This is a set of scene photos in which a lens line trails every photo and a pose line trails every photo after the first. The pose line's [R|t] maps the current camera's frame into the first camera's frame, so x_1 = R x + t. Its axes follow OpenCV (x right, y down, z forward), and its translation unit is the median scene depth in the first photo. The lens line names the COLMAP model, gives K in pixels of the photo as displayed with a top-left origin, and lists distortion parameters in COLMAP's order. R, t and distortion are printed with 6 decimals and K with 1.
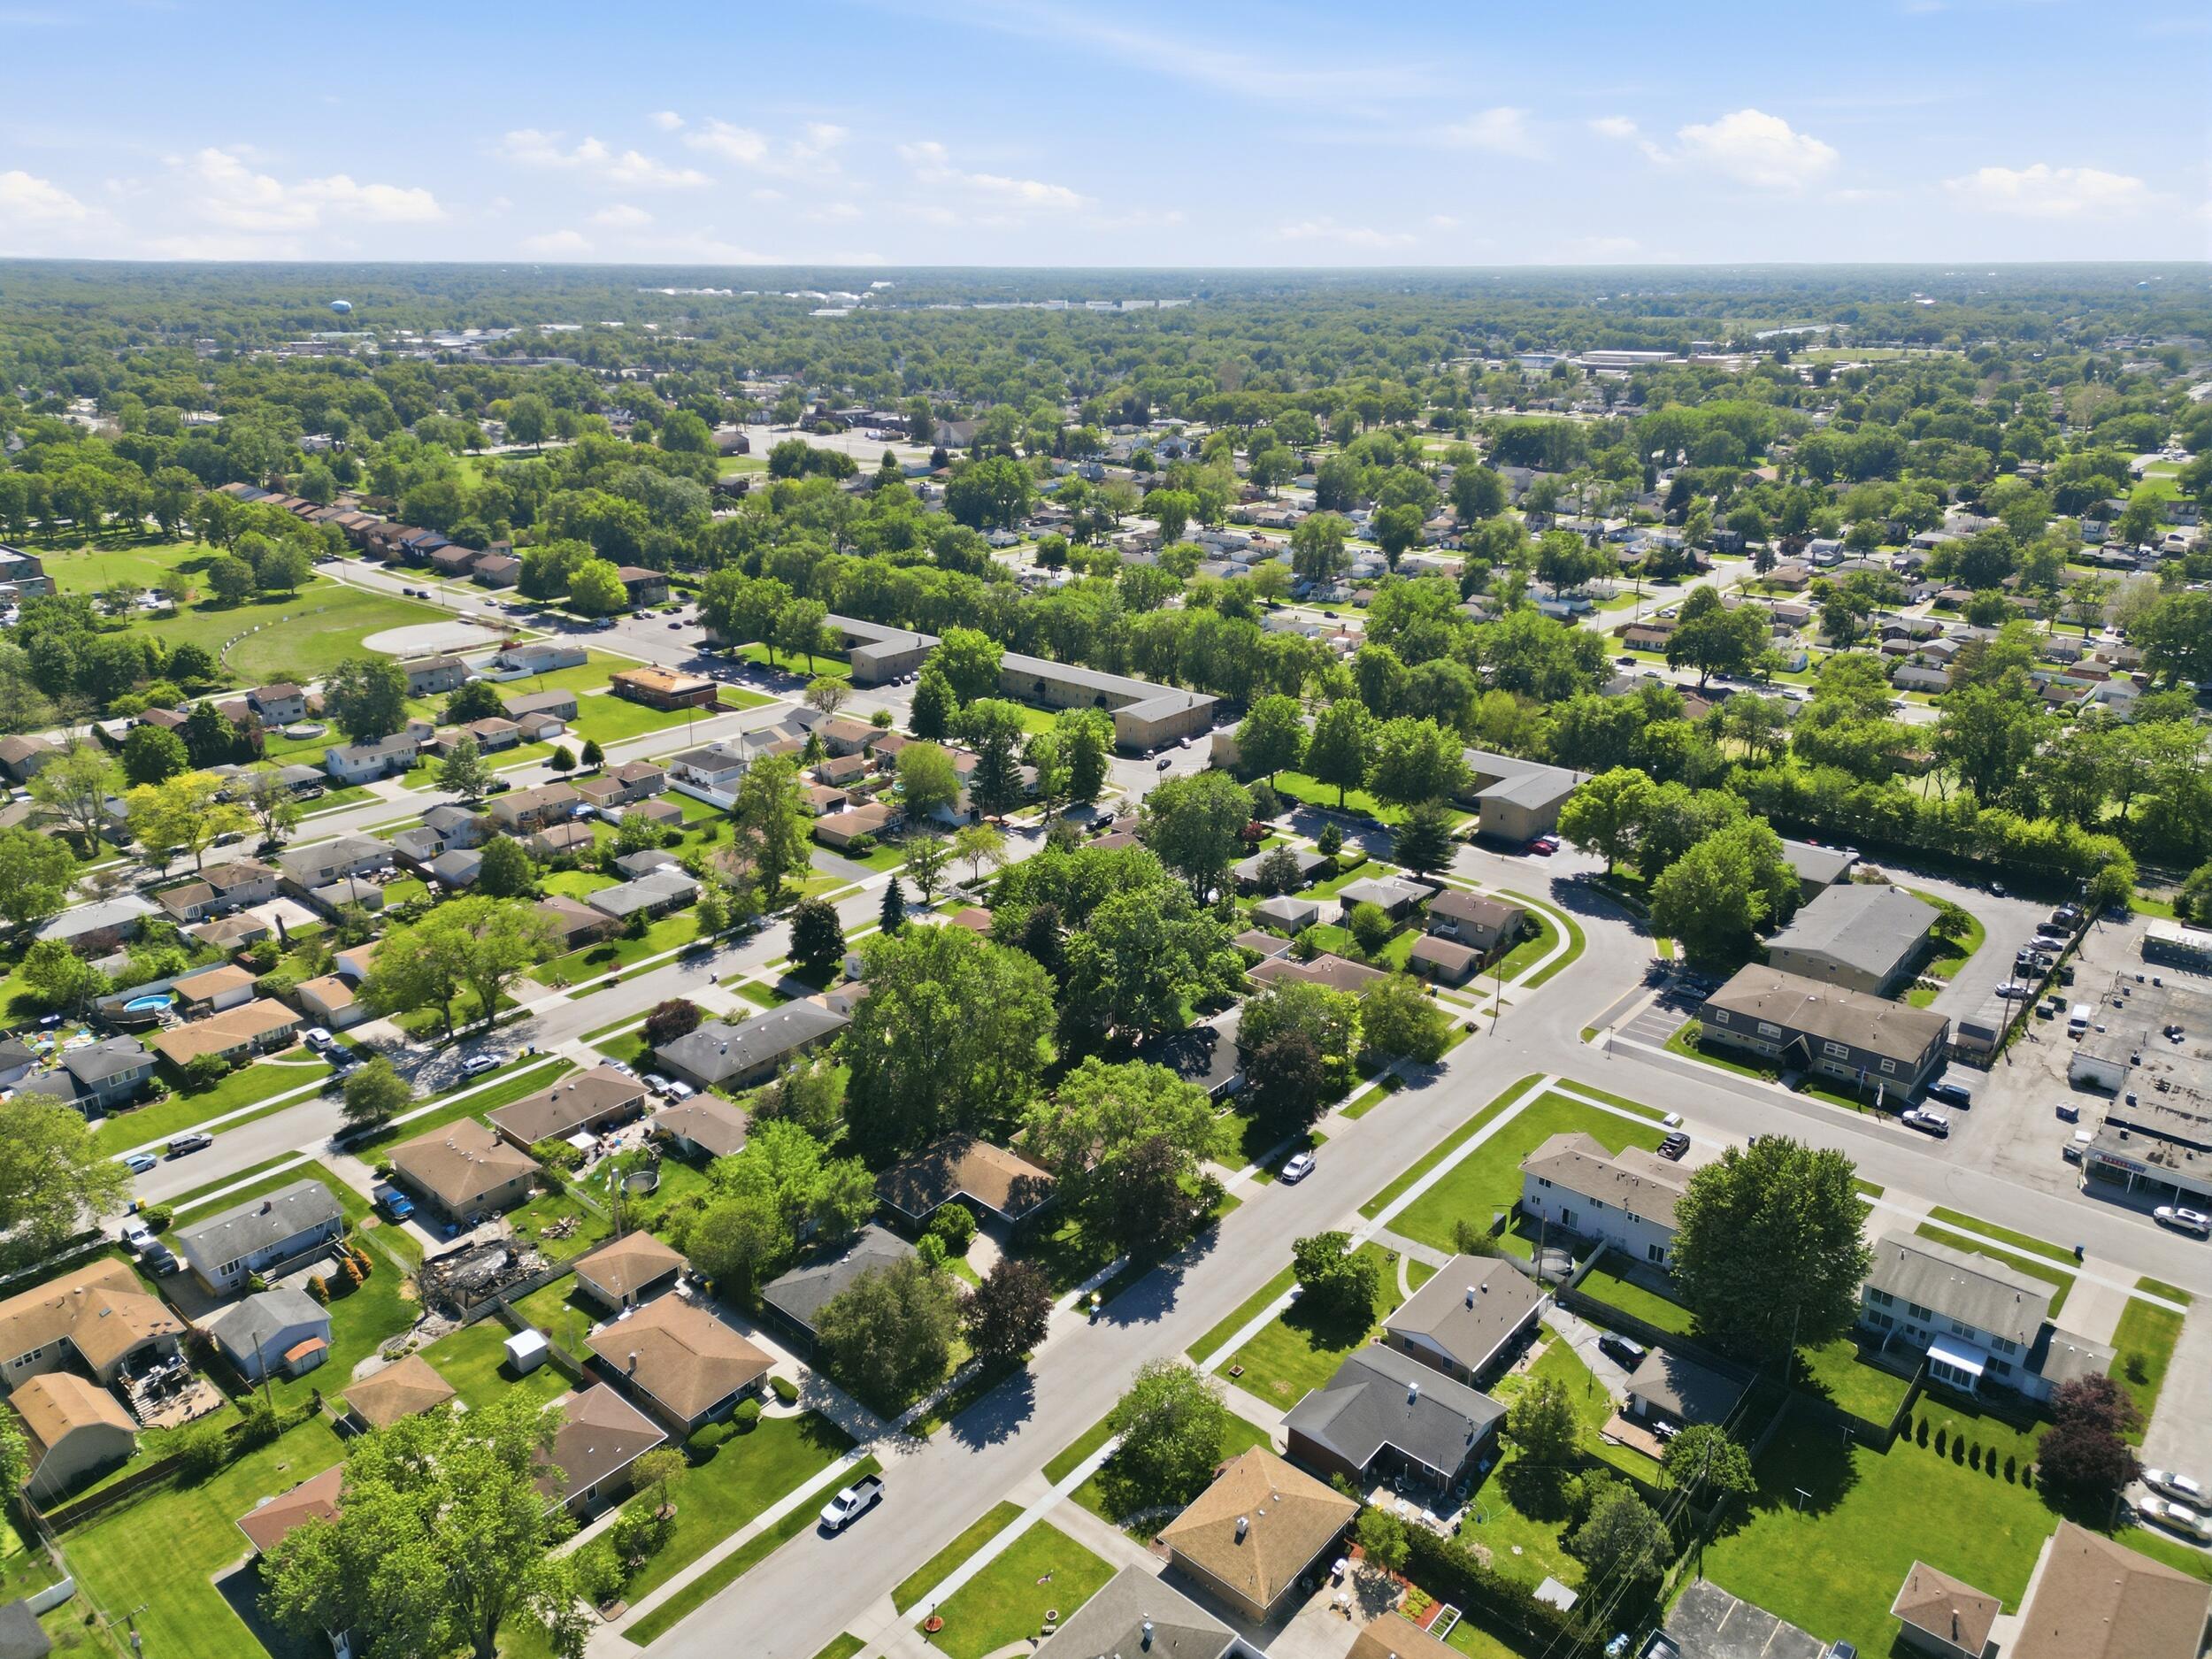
lens RADIAL K [[1532.4, 0, 1108.5], [0, 1532.4, 814.8], [0, 0, 1]] dist [0.091641, -0.089438]
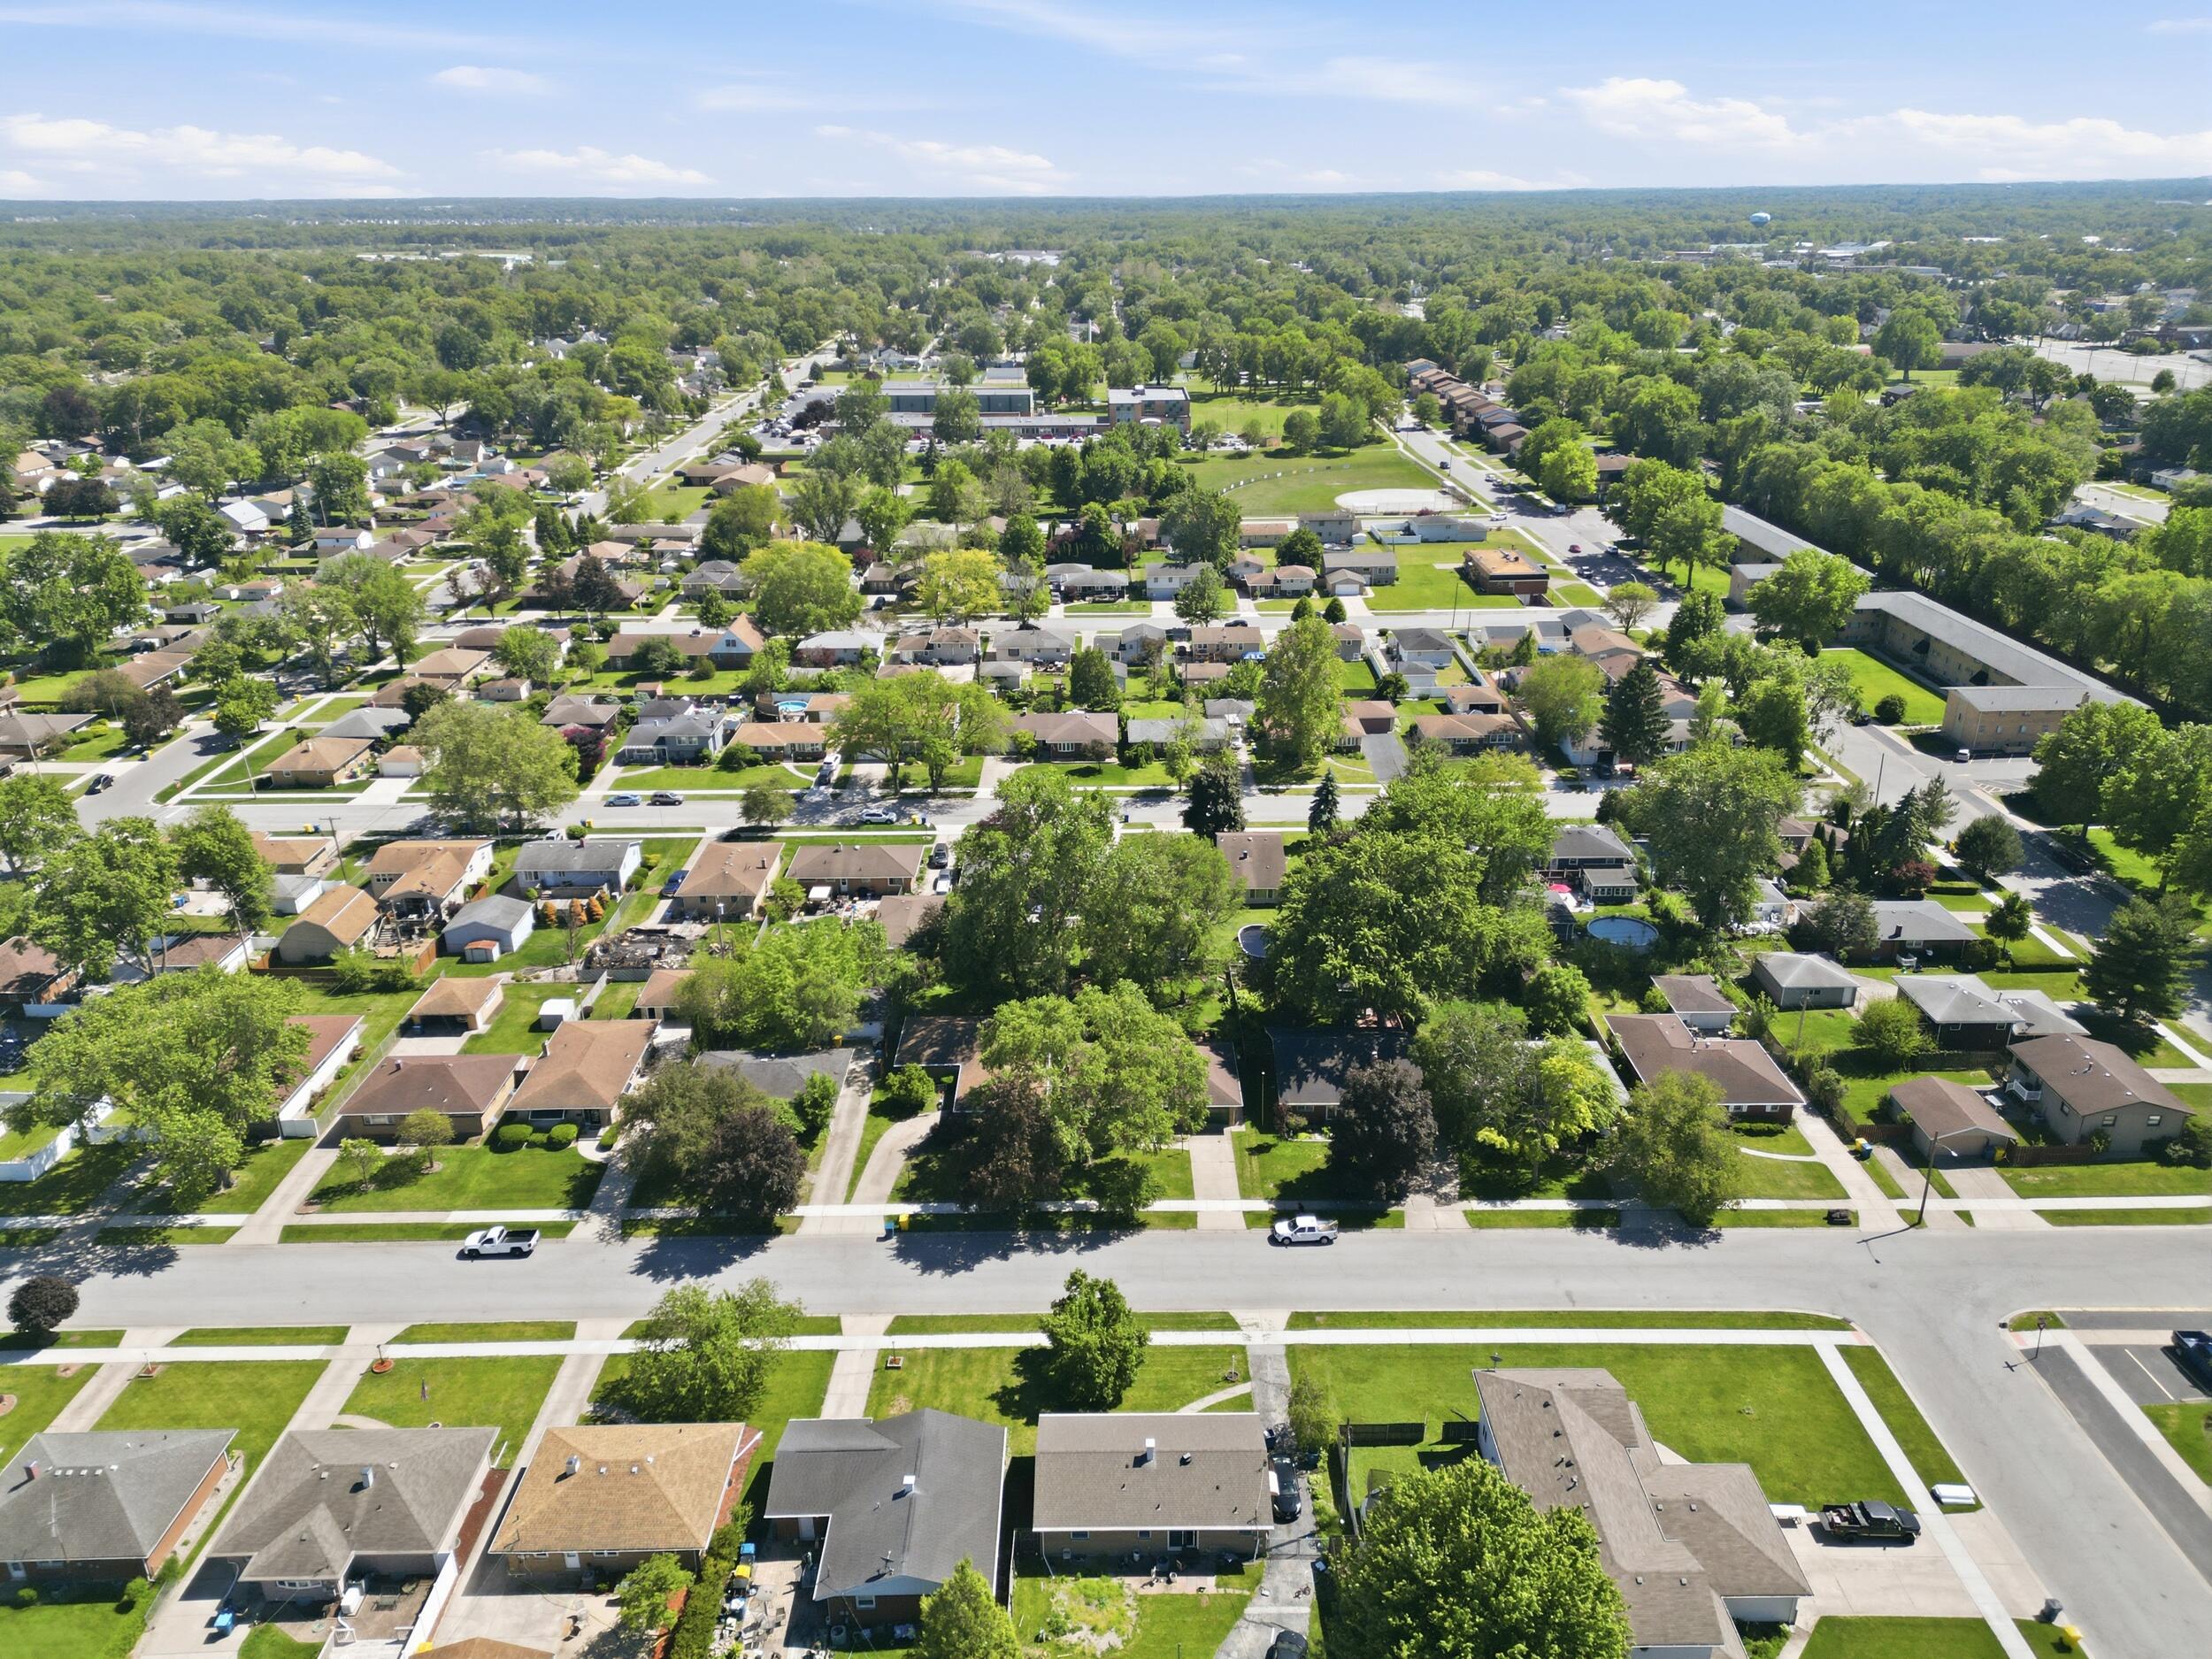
lens RADIAL K [[1532.4, 0, 1108.5], [0, 1532.4, 814.8], [0, 0, 1]] dist [0.091641, -0.089438]
pose [[0.657562, 0.274309, -0.701688, 0.468558], [-0.244025, 0.958700, 0.146103, -0.038466], [0.712786, 0.075157, 0.697343, 0.373376]]
